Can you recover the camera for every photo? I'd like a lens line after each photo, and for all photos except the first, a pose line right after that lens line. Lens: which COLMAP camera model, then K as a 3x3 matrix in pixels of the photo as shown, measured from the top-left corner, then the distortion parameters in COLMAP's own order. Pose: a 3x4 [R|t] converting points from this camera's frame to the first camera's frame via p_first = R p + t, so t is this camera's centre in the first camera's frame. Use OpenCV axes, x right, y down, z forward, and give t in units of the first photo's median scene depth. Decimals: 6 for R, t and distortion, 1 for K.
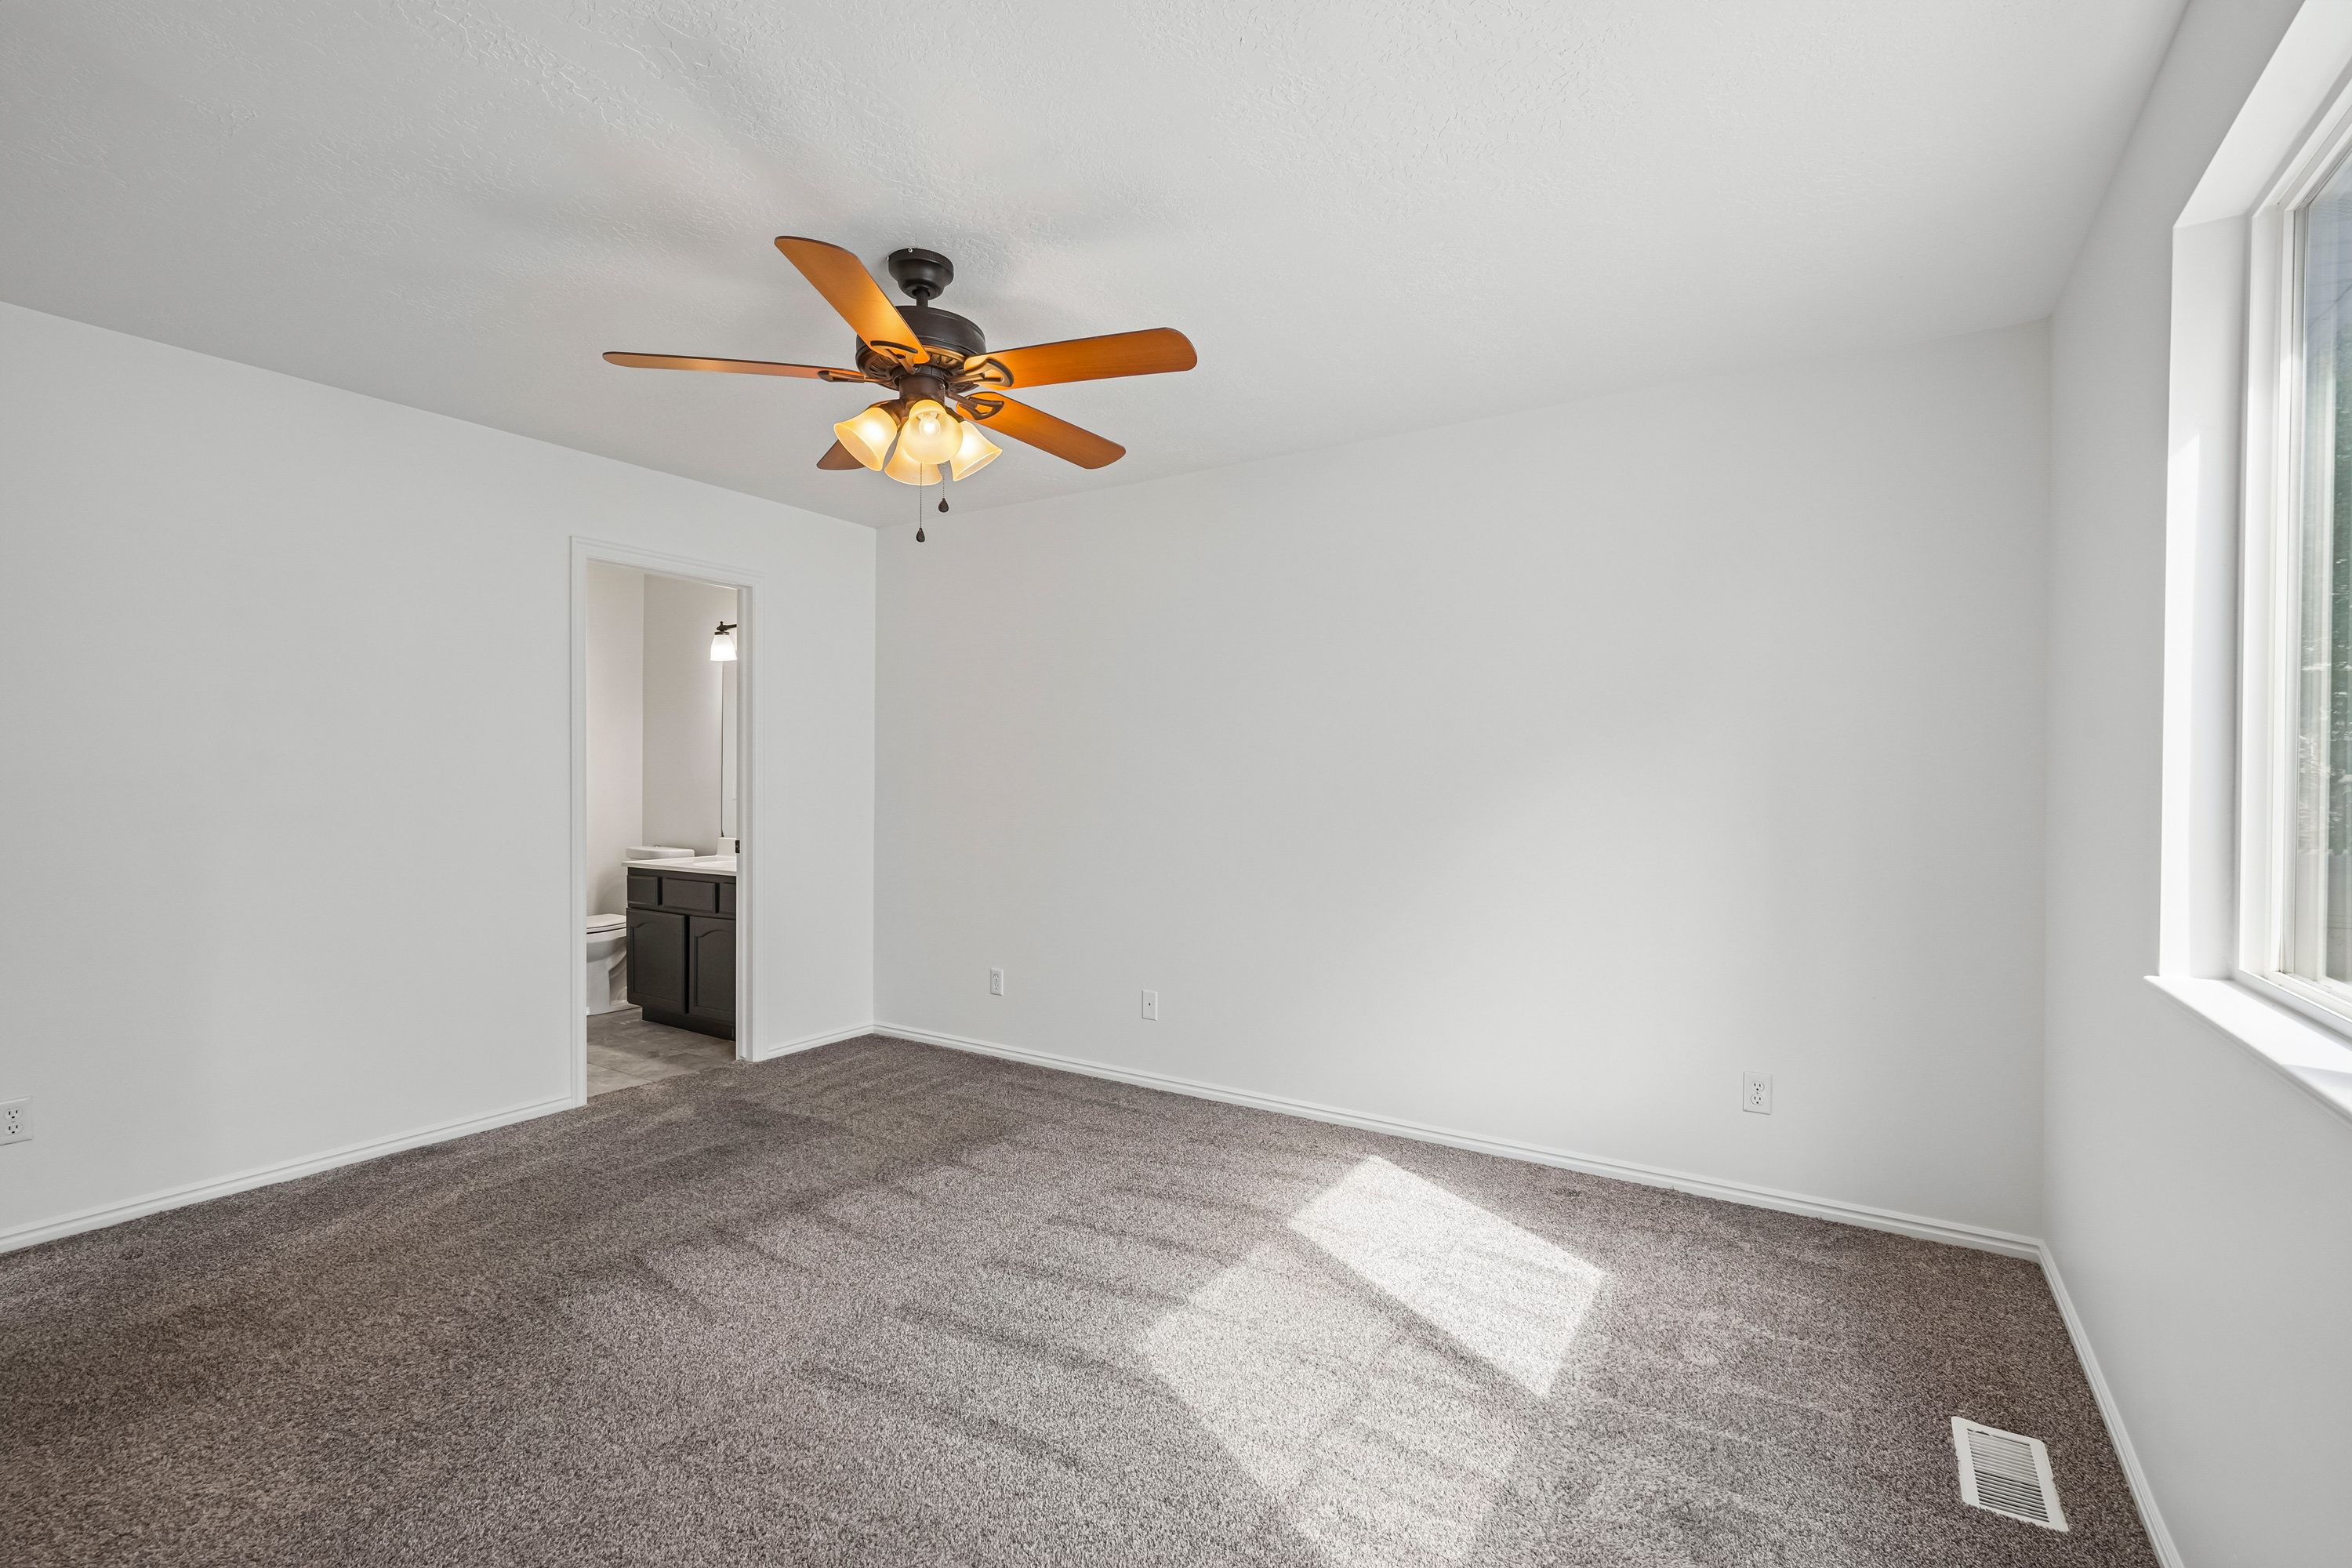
lens RADIAL K [[1066.7, 0, 1176.0], [0, 1066.7, 784.0], [0, 0, 1]] dist [-0.009614, 0.004442]
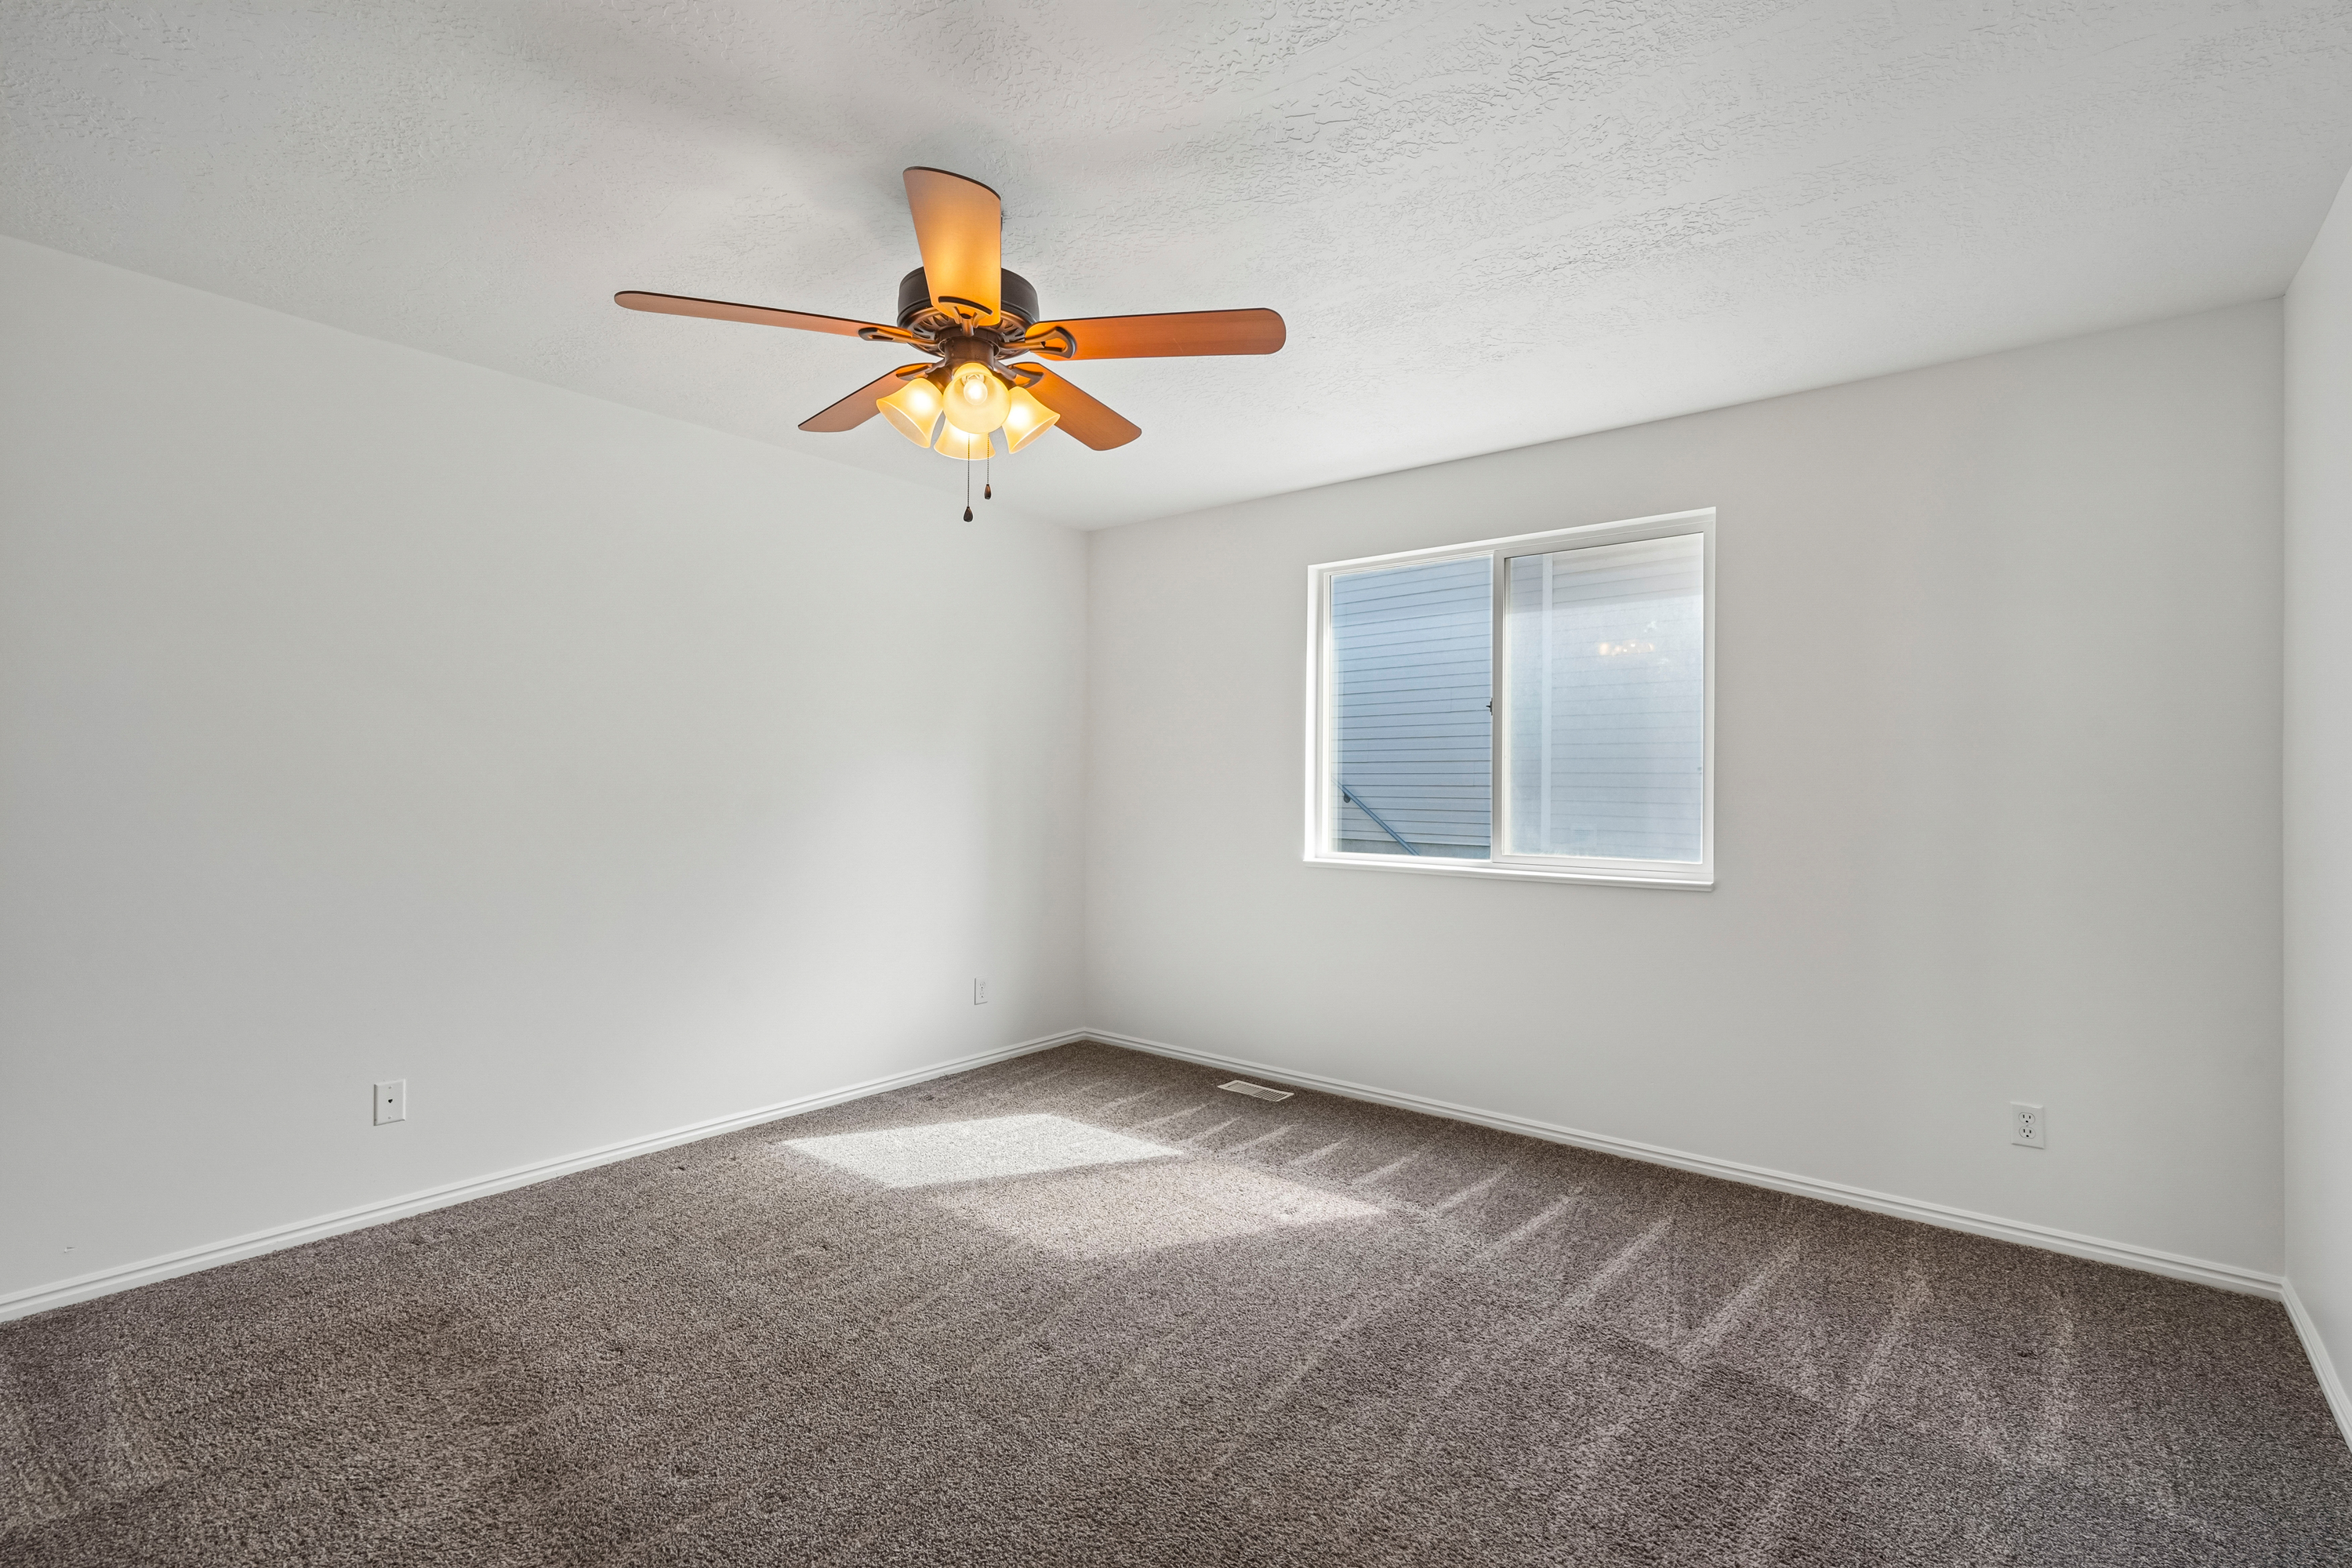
lens RADIAL K [[1066.7, 0, 1176.0], [0, 1066.7, 784.0], [0, 0, 1]] dist [-0.009614, 0.004442]
pose [[0.102761, -0.006212, 0.994687, -0.929434], [-0.002351, 0.999976, 0.006488, -0.007100], [-0.994703, -0.003006, 0.102743, 0.597917]]
